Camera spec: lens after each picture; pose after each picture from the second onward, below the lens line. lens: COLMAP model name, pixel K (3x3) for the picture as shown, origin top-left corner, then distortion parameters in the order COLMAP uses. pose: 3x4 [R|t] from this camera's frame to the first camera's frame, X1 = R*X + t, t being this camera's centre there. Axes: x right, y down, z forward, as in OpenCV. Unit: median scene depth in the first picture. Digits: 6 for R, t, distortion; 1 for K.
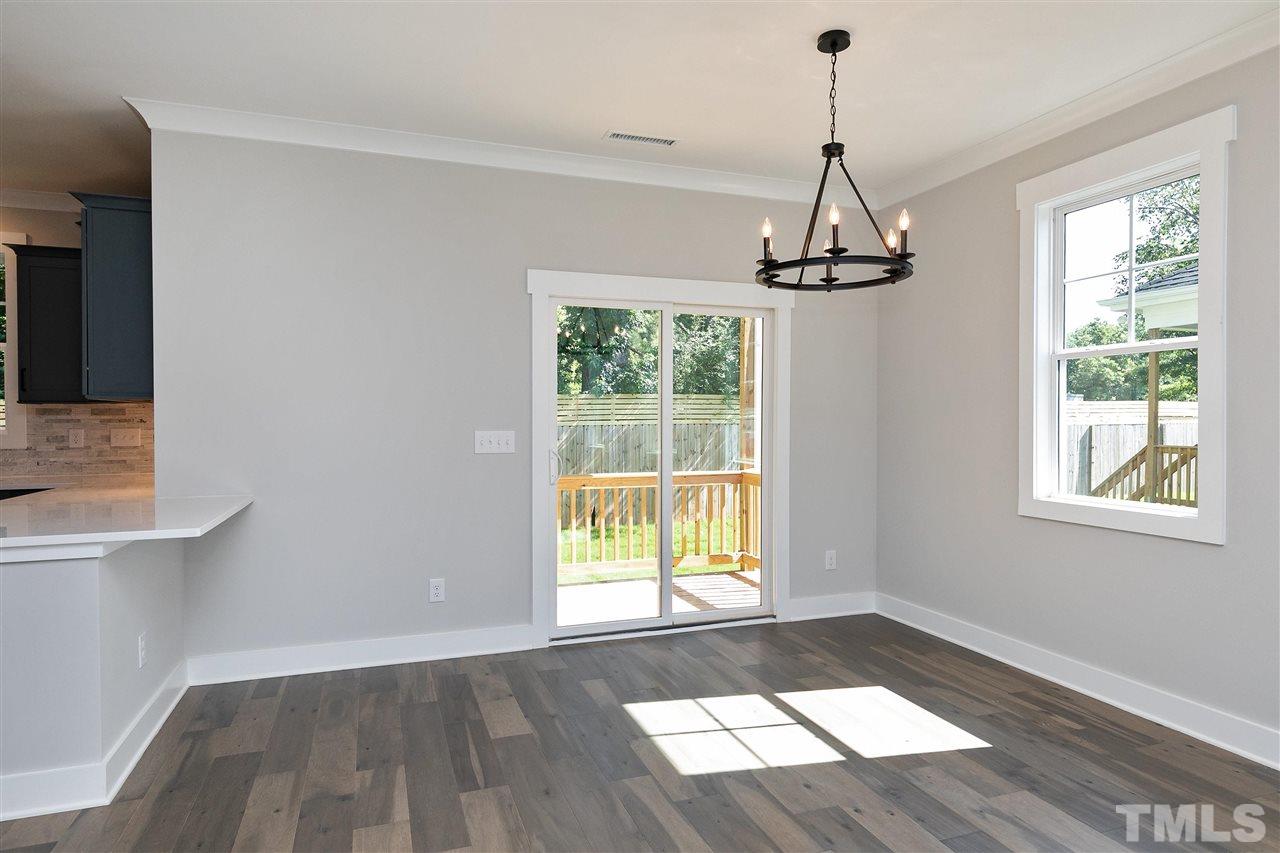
lens RADIAL K [[758.4, 0, 627.7], [0, 758.4, 423.0], [0, 0, 1]] dist [0.014735, -0.001068]
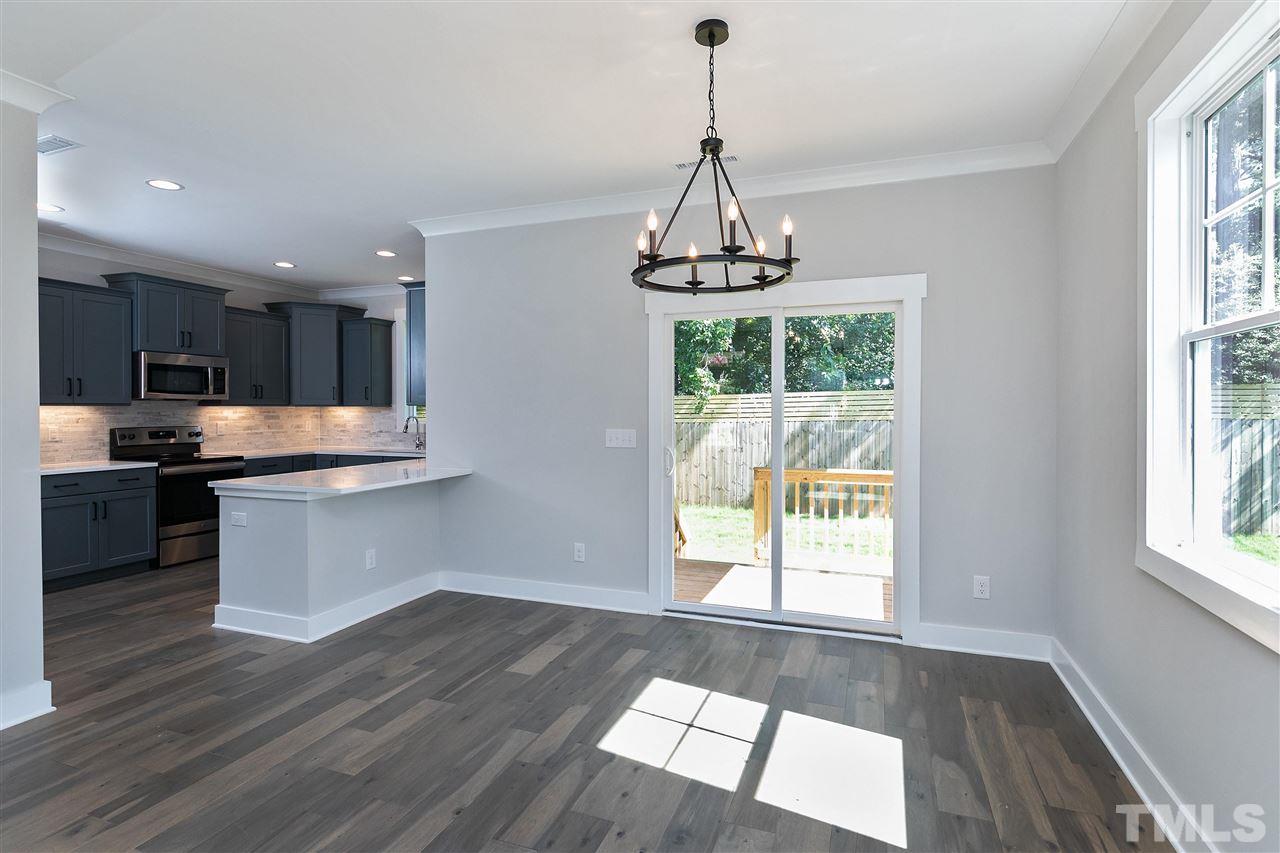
lens RADIAL K [[635.9, 0, 634.2], [0, 635.9, 413.2], [0, 0, 1]] dist [-0.001186, 0.002153]
pose [[0.760925, 0.005005, -0.648820, 0.539143], [-0.003286, 0.999987, 0.003859, -0.020669], [0.648831, -0.000804, 0.760932, 0.252588]]
